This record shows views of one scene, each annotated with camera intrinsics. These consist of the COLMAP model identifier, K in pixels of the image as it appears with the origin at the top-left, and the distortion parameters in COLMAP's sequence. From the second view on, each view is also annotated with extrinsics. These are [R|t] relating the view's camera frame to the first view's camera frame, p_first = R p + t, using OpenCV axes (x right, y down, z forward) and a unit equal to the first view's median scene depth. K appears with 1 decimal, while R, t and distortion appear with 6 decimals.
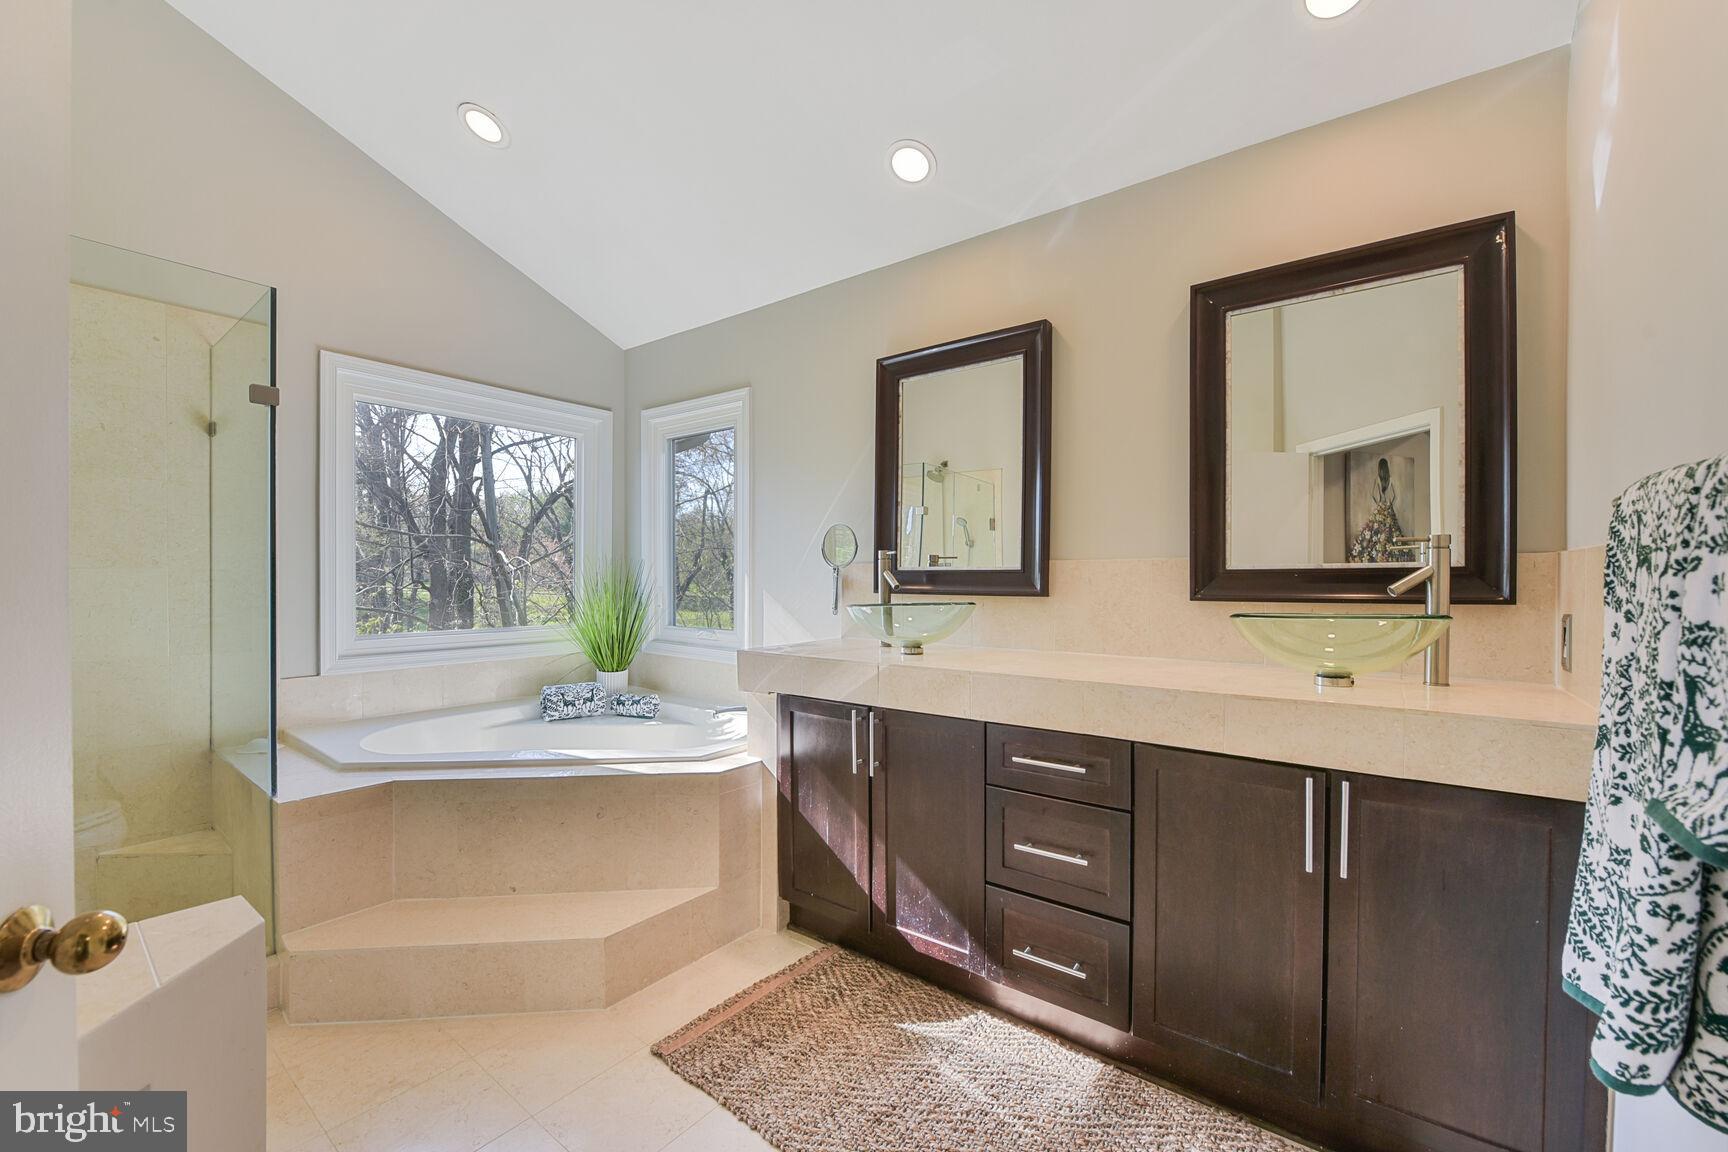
lens RADIAL K [[700.5, 0, 869.1], [0, 700.5, 581.6], [0, 0, 1]] dist [-0.010626, -0.000039]
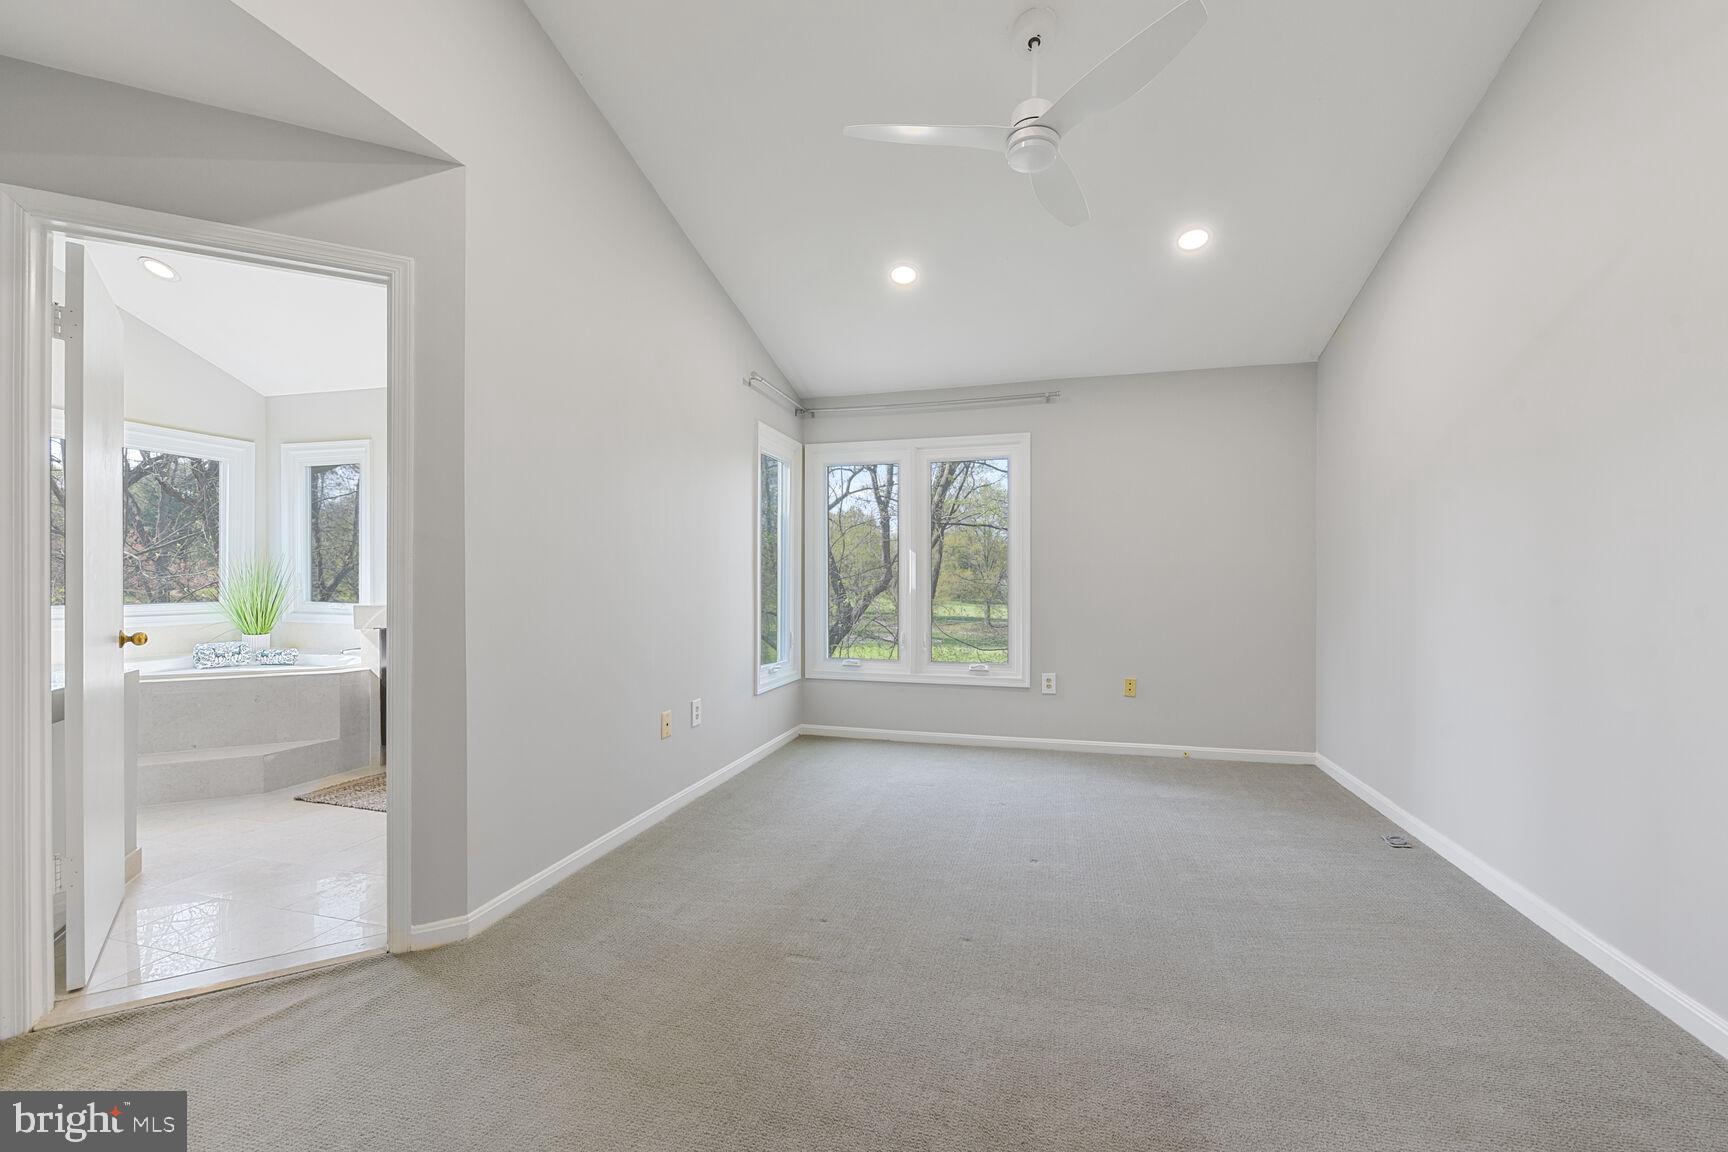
lens RADIAL K [[700.5, 0, 854.3], [0, 700.5, 574.2], [0, 0, 1]] dist [-0.010626, -0.000039]
pose [[0.926394, -0.005786, 0.376511, 0.217322], [0.008809, 0.999941, -0.006309, 0.030093], [-0.376452, 0.009161, 0.926391, -0.738882]]
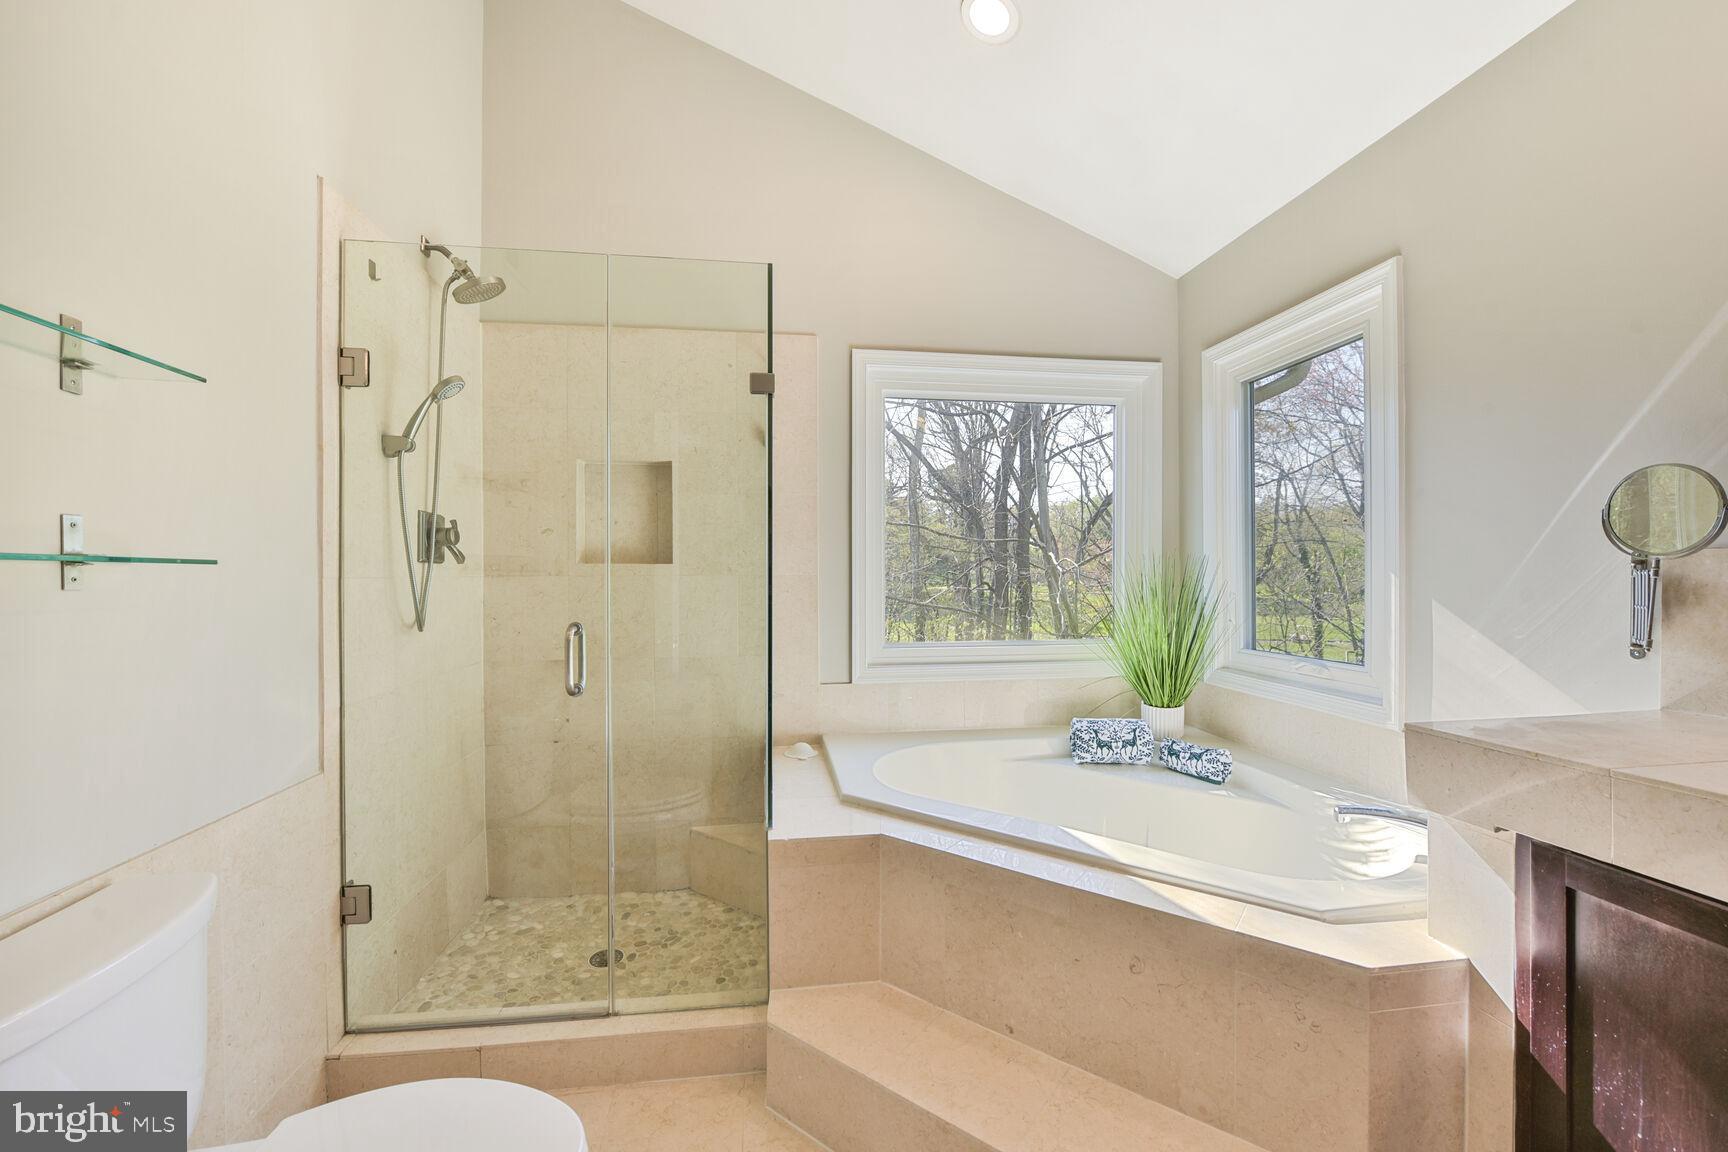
lens RADIAL K [[700.5, 0, 852.0], [0, 700.5, 583.6], [0, 0, 1]] dist [-0.010626, -0.000039]
pose [[0.713648, 0.000065, -0.700504, -0.084173], [0.001655, 0.999997, 0.001779, -0.005051], [0.700502, -0.002429, 0.713646, 0.245787]]
